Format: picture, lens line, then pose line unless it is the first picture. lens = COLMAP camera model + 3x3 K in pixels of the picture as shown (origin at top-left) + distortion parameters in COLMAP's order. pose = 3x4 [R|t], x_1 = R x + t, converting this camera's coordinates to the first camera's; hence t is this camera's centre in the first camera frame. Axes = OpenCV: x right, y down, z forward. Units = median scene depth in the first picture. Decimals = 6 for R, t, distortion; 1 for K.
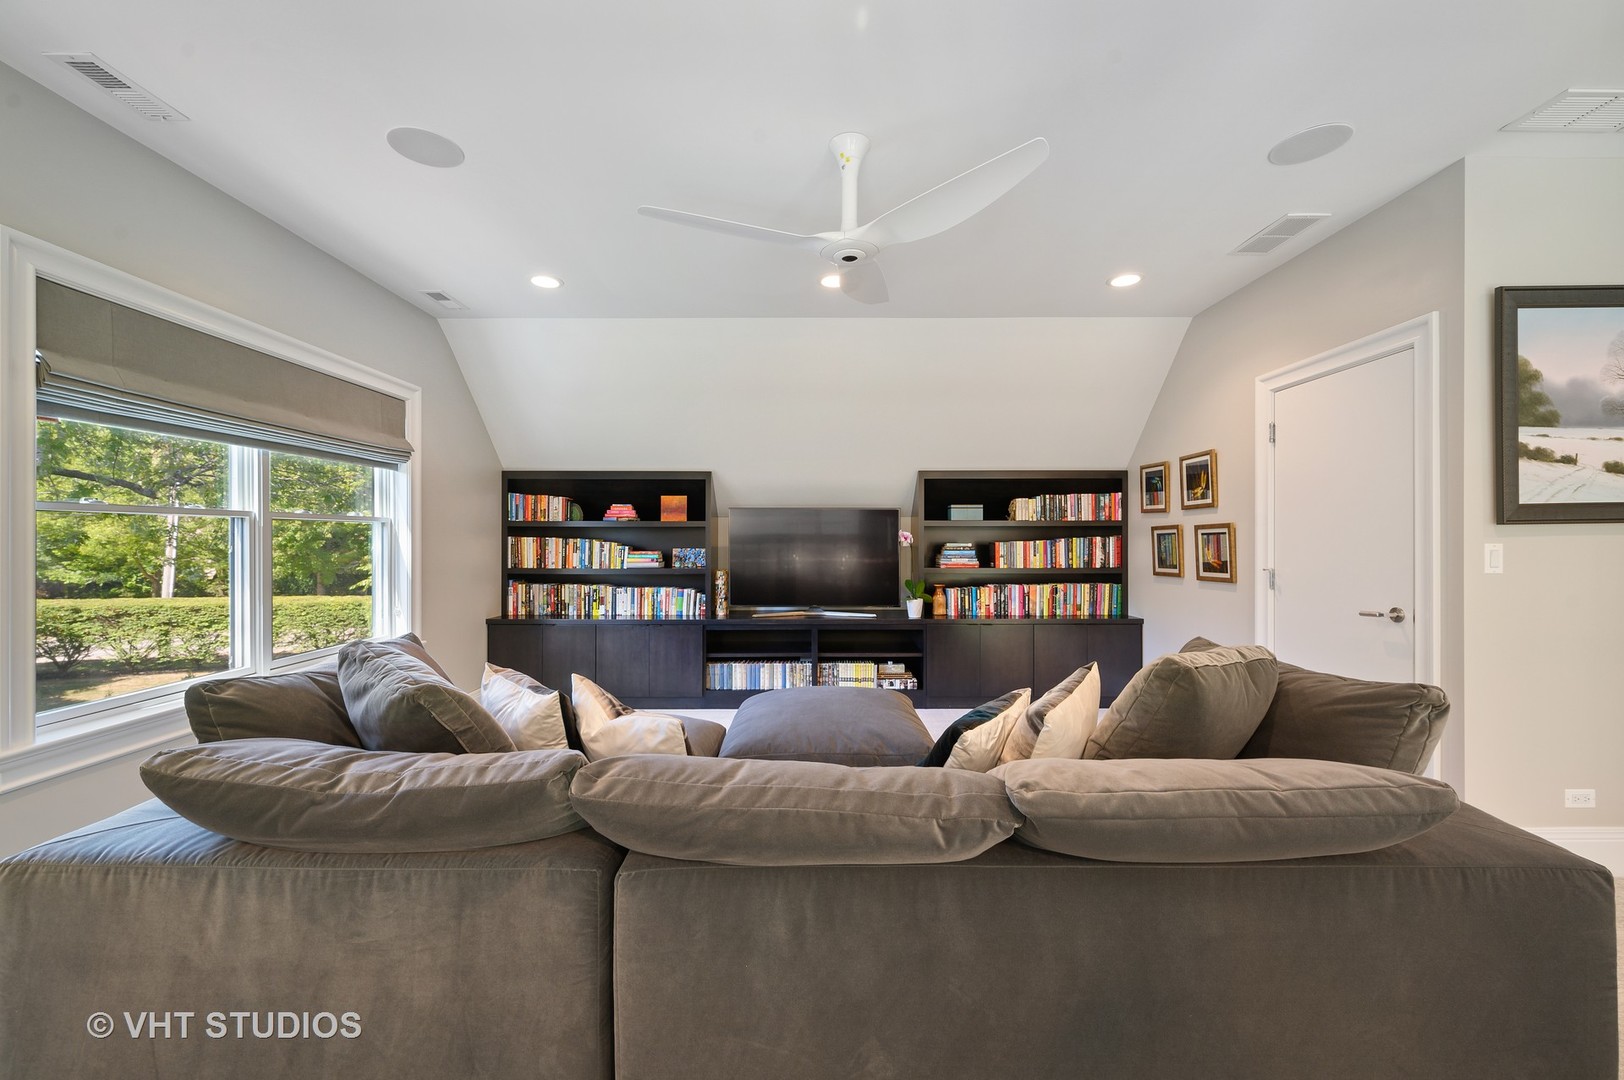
lens RADIAL K [[654.9, 0, 813.3], [0, 654.9, 537.4], [0, 0, 1]] dist [-0.000147, -0.000398]
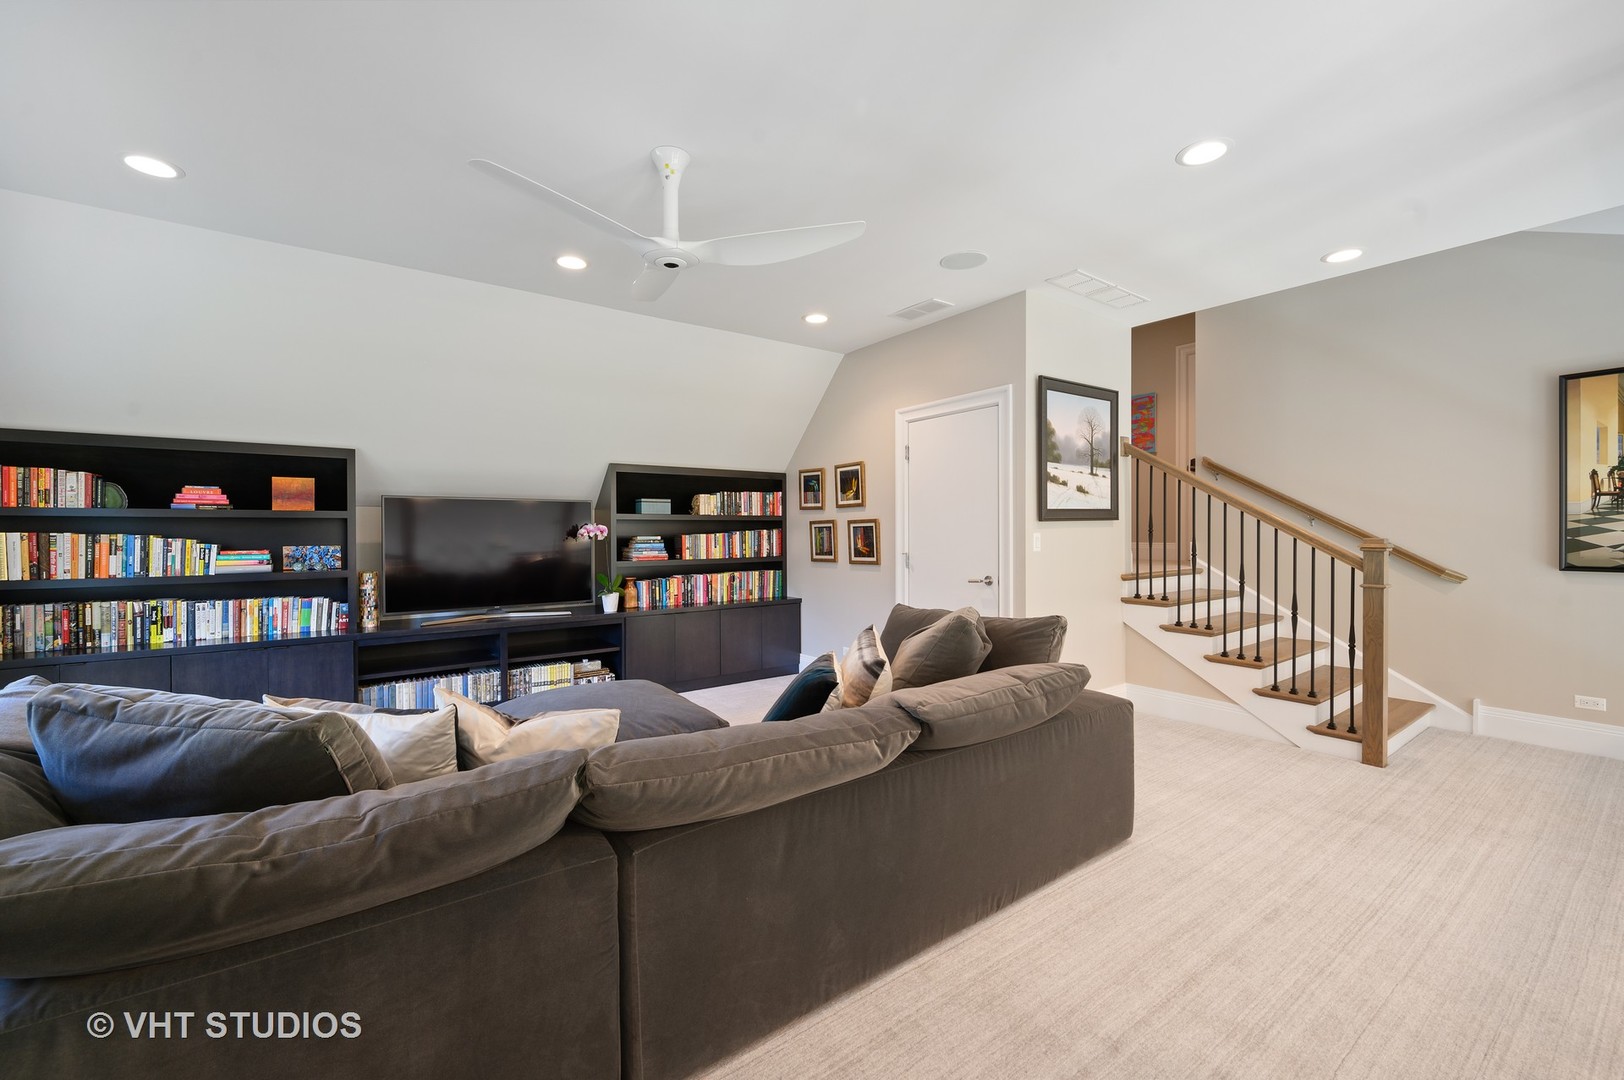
lens RADIAL K [[693.4, 0, 810.8], [0, 693.4, 536.4], [0, 0, 1]] dist [-0.002279, 0.000405]
pose [[0.794069, -0.007784, 0.607777, -0.289259], [0.003607, 0.999961, 0.008094, 0.001387], [-0.607817, -0.004235, 0.794066, -0.015787]]
